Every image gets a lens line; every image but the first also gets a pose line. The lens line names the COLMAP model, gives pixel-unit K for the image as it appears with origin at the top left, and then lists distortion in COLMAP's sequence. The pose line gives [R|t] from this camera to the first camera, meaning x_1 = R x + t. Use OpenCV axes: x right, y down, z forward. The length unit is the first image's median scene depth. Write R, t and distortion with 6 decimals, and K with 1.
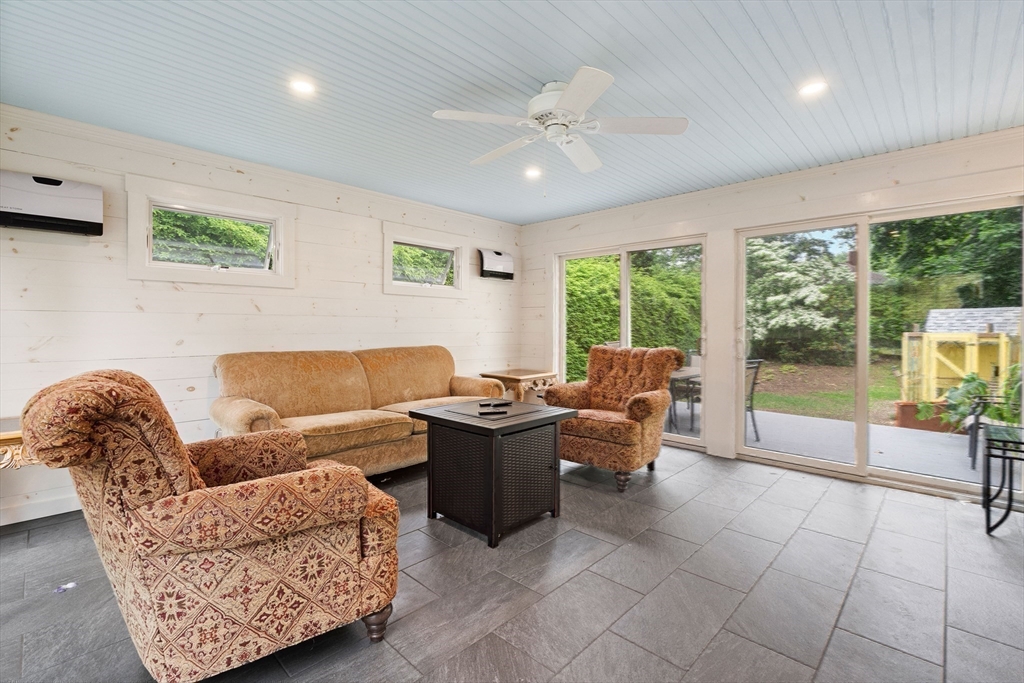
lens RADIAL K [[458.7, 0, 482.5], [0, 458.7, 326.2], [0, 0, 1]] dist [-0.006083, 0.000364]
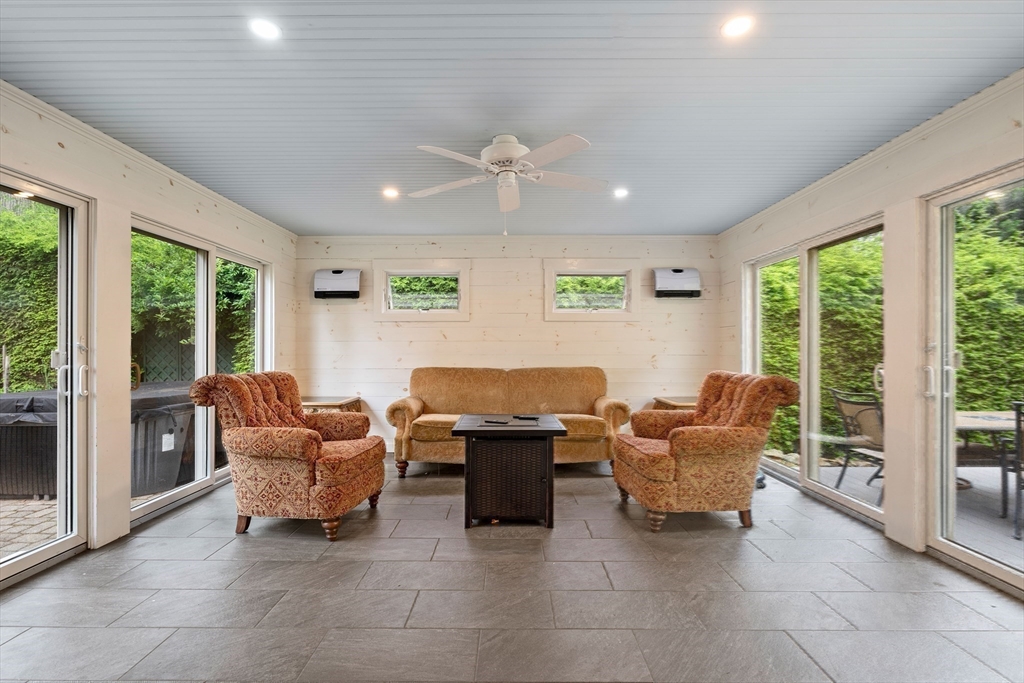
lens RADIAL K [[458.7, 0, 504.9], [0, 458.7, 347.8], [0, 0, 1]] dist [-0.006083, 0.000364]
pose [[0.697752, -0.005564, -0.716318, 0.724974], [0.003302, 0.999984, -0.004551, 0.002181], [0.716332, 0.000810, 0.697759, 0.156481]]
